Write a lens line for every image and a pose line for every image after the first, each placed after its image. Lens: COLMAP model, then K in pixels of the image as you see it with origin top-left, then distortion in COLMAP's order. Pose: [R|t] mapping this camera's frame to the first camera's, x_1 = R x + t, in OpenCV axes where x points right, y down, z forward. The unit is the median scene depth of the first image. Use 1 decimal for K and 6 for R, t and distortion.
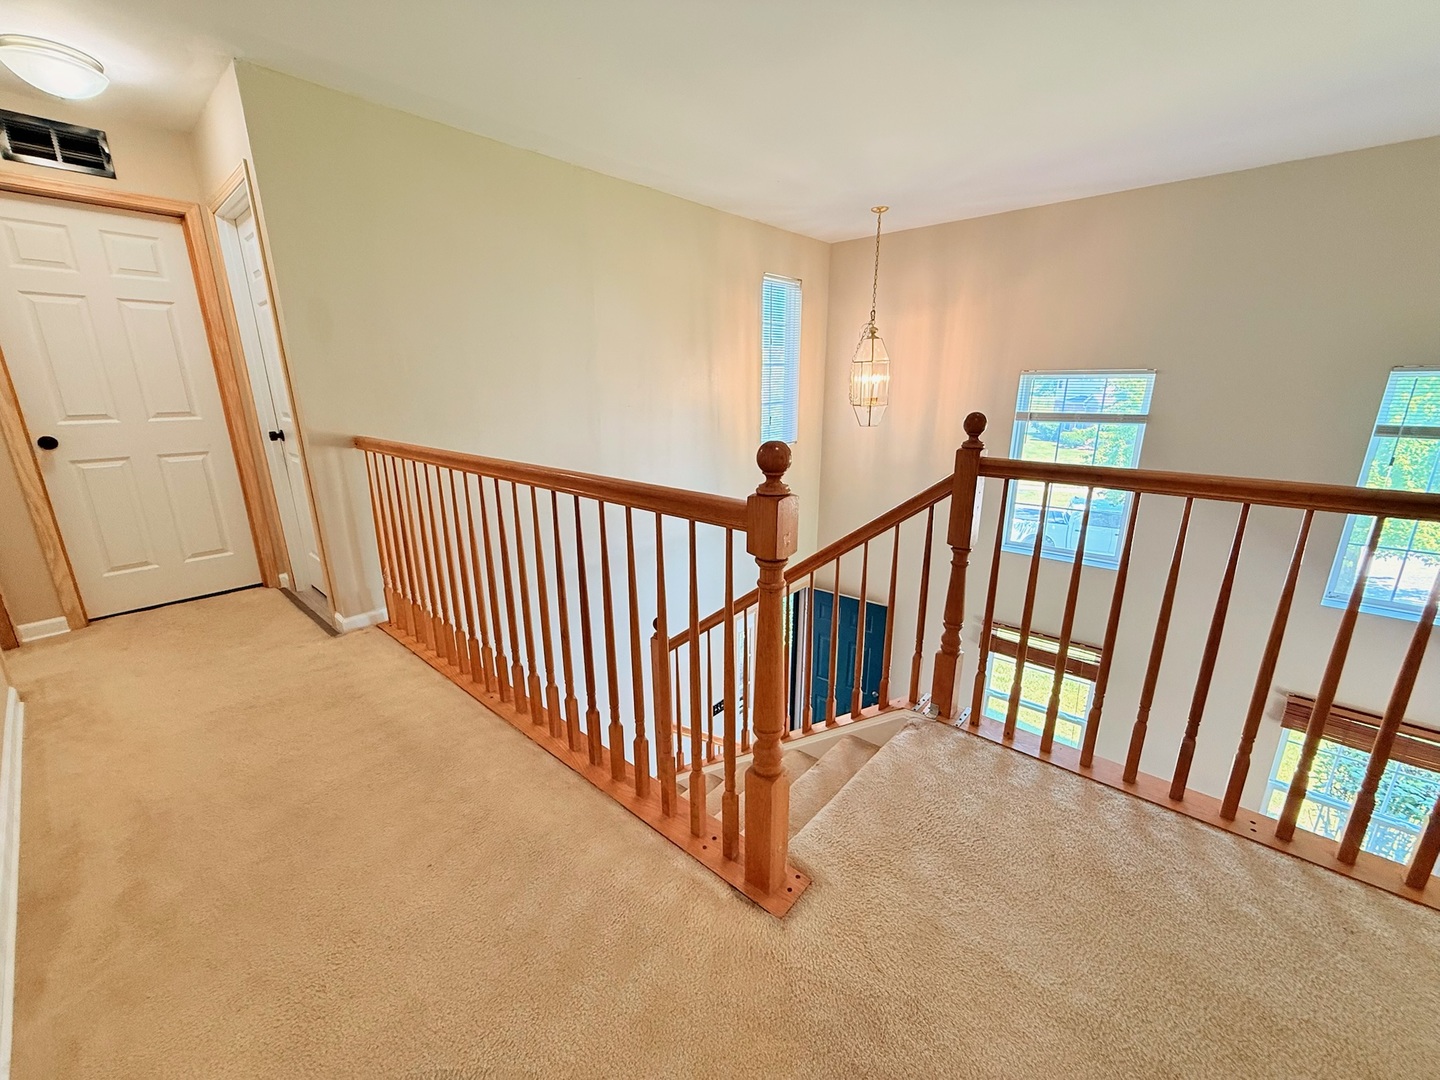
lens RADIAL K [[571.4, 0, 713.1], [0, 571.4, 543.1], [0, 0, 1]] dist [-0.000937, 0.000042]
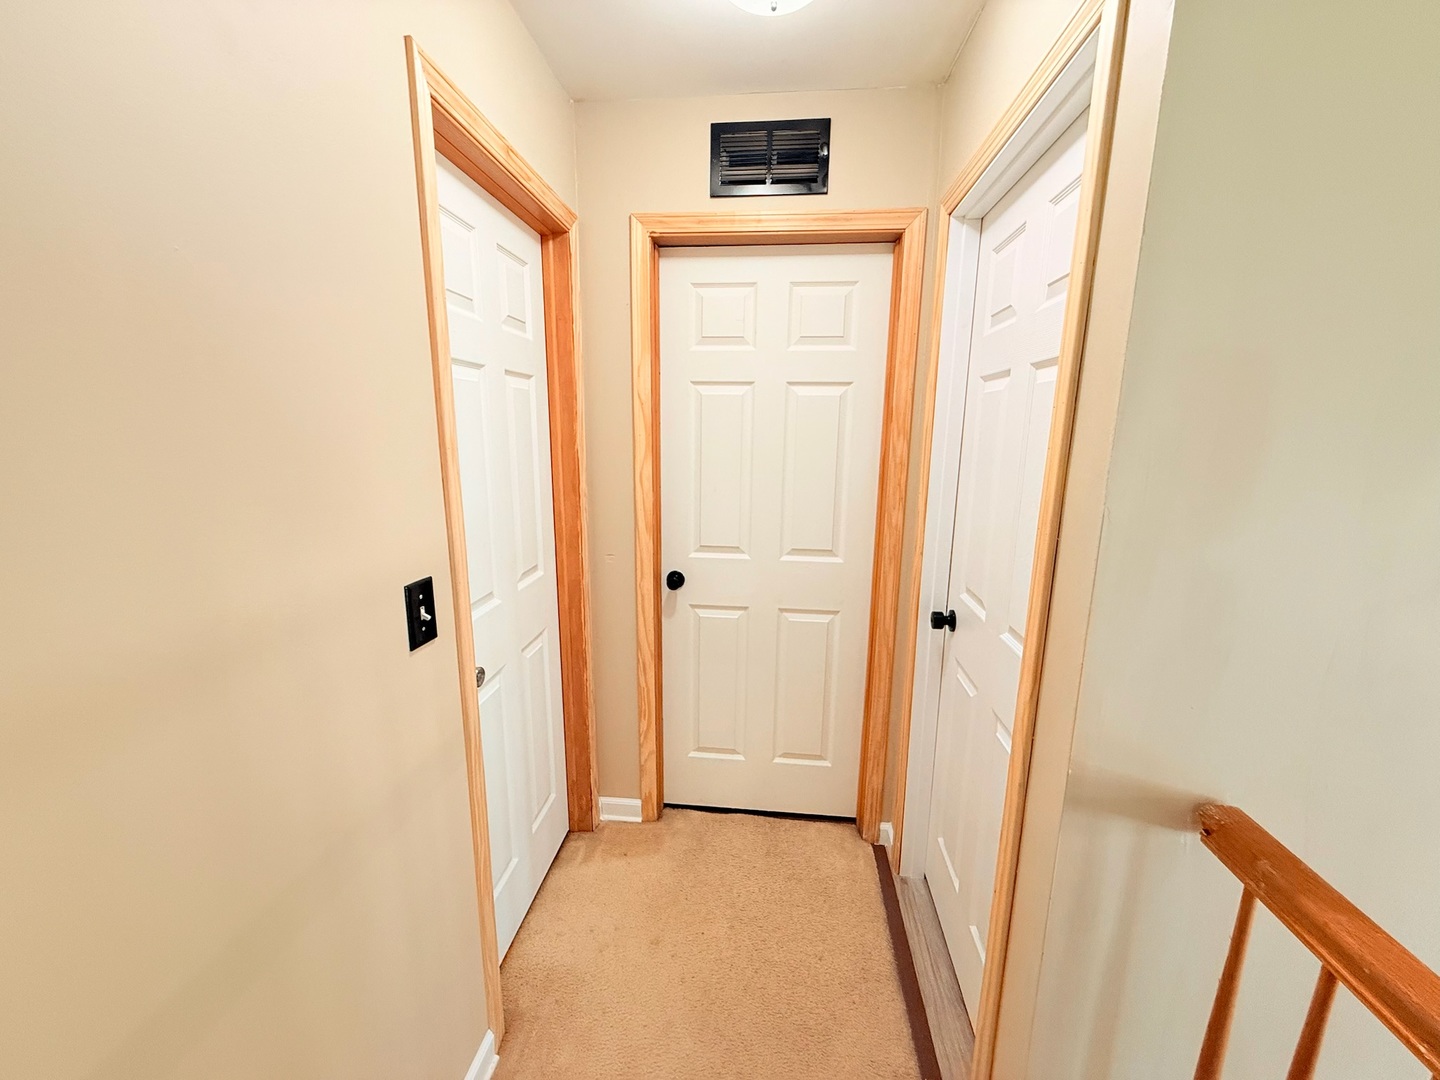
lens RADIAL K [[571.4, 0, 717.5], [0, 571.4, 538.9], [0, 0, 1]] dist [-0.000937, 0.000042]
pose [[0.575130, 0.166574, -0.800924, -0.516218], [-0.231486, 0.972173, 0.035963, -0.250421], [0.784627, 0.164719, 0.597685, 0.555536]]
